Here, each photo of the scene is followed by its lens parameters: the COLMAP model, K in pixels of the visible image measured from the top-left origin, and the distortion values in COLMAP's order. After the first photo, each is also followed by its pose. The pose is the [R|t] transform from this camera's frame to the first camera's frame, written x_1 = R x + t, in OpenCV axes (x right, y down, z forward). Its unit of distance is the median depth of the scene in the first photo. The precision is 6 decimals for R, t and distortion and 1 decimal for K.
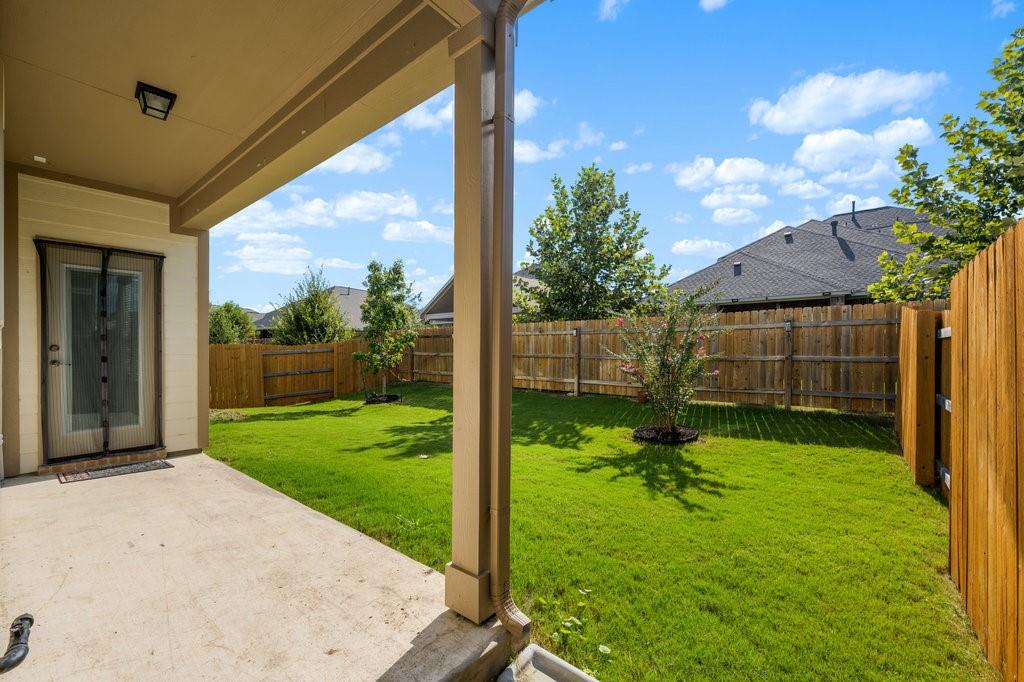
lens RADIAL K [[416.2, 0, 512.0], [0, 416.2, 341.0], [0, 0, 1]] dist [-0.000764, -0.000281]
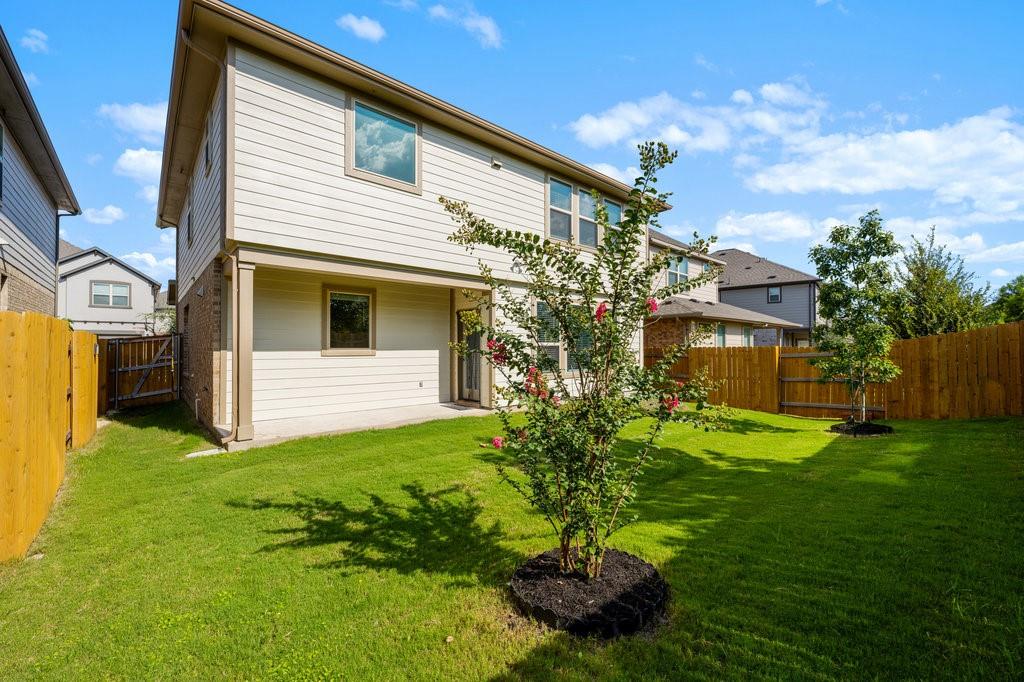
lens RADIAL K [[416.2, 0, 512.0], [0, 416.2, 341.0], [0, 0, 1]] dist [-0.000764, -0.000281]
pose [[-0.176766, -0.012117, -0.984178, 1.173057], [0.028889, 0.999430, -0.017494, -0.011408], [0.983829, -0.031525, -0.176315, 1.523674]]
